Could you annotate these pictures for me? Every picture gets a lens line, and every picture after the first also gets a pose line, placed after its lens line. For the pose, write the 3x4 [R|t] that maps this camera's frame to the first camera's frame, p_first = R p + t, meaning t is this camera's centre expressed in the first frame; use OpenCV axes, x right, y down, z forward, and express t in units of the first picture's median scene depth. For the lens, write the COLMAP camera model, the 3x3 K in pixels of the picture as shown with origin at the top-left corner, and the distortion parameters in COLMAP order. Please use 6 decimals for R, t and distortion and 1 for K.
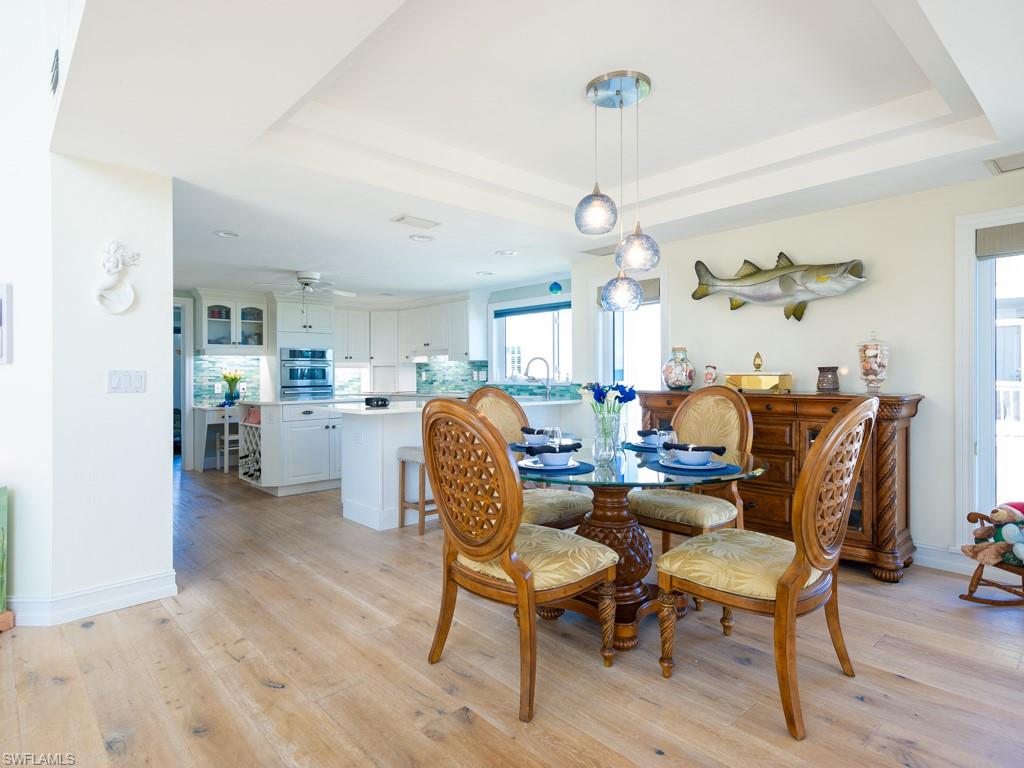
lens RADIAL K [[578.8, 0, 531.7], [0, 578.8, 366.9], [0, 0, 1]] dist [0.002998, -0.000152]
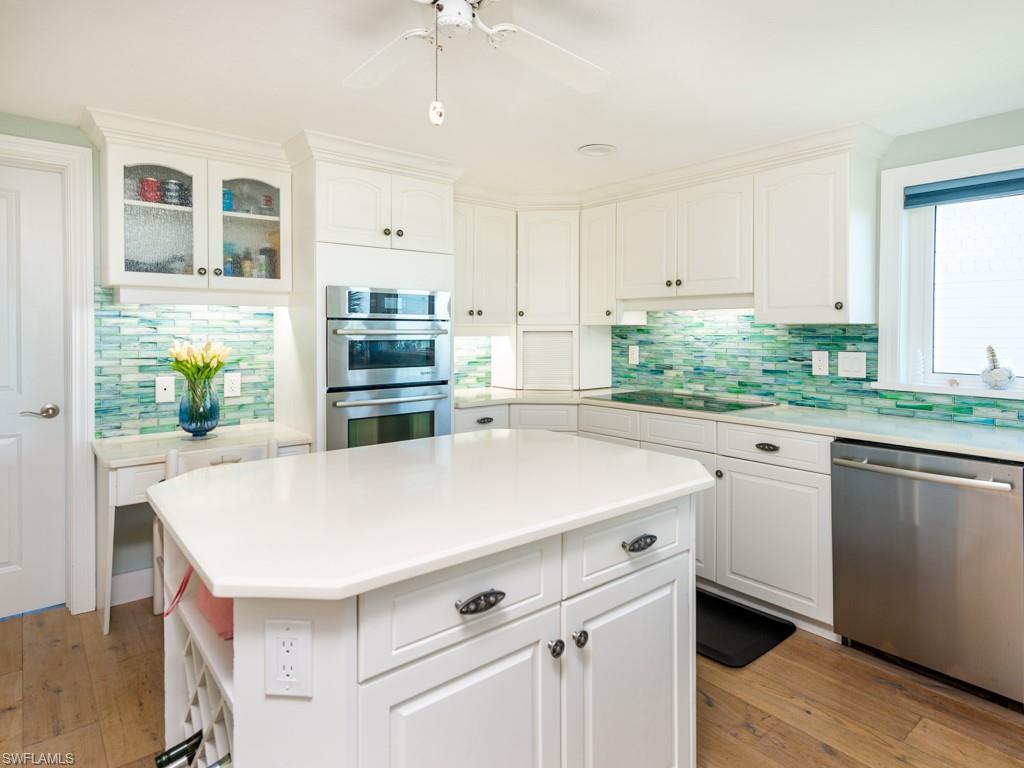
lens RADIAL K [[590.8, 0, 544.1], [0, 590.8, 337.1], [0, 0, 1]] dist [0.018272, -0.005250]
pose [[0.999224, 0.011391, -0.037695, -0.273433], [-0.010373, 0.999579, 0.027091, -0.011217], [0.037987, -0.026679, 0.998922, 0.612197]]
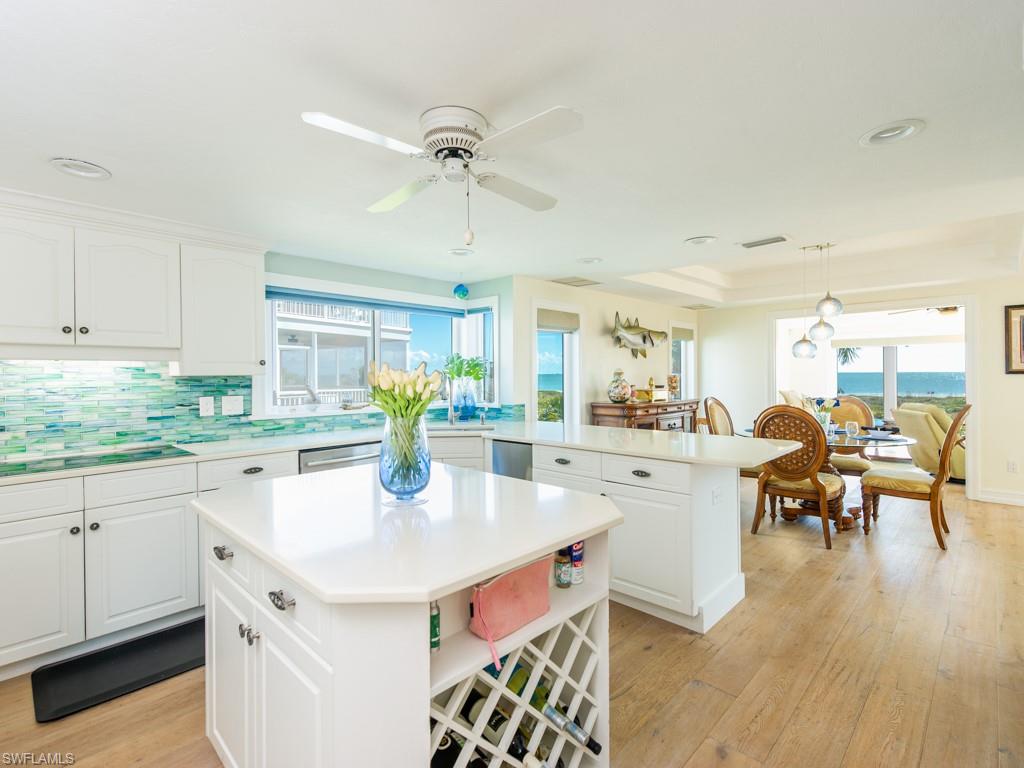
lens RADIAL K [[487.6, 0, 510.7], [0, 487.6, 377.3], [0, 0, 1]] dist [-0.005843, -0.000589]
pose [[-0.041899, 0.004244, 0.999113, -0.530503], [-0.003681, 0.999984, -0.004402, -0.008590], [-0.999115, -0.003862, -0.041882, 0.779744]]
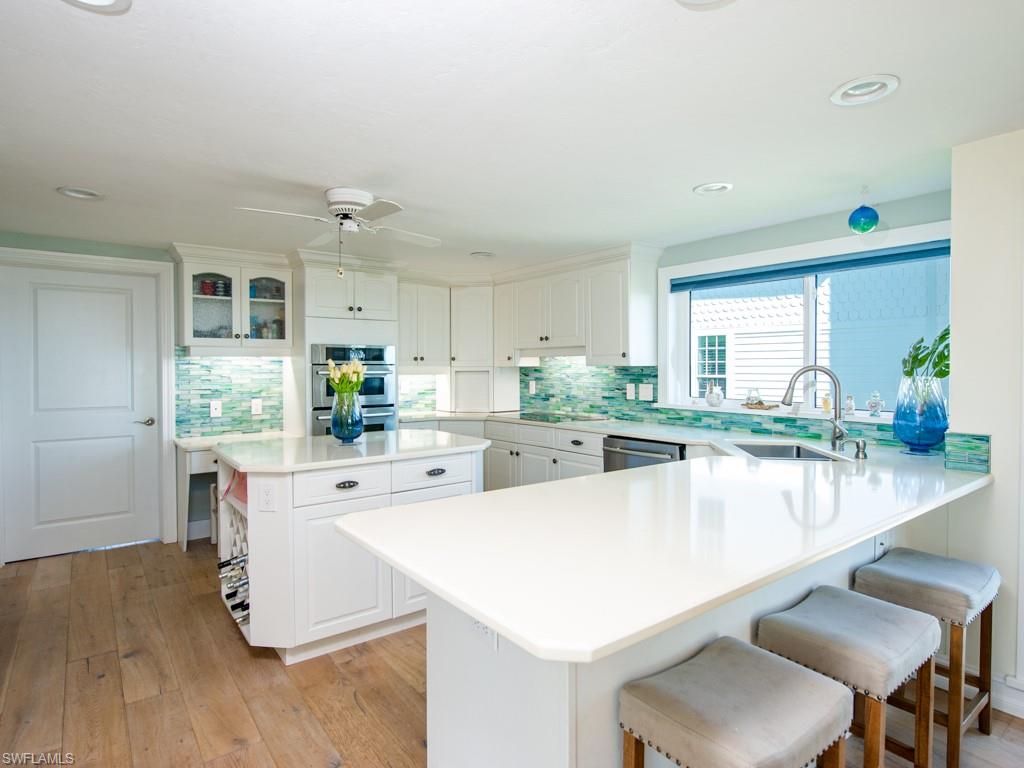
lens RADIAL K [[569.4, 0, 533.0], [0, 569.4, 374.4], [0, 0, 1]] dist [-0.007762, -0.000604]
pose [[0.996257, 0.006667, -0.086184, -0.150224], [-0.004331, 0.999619, 0.027267, -0.018015], [0.086333, -0.026792, 0.995906, 0.422706]]
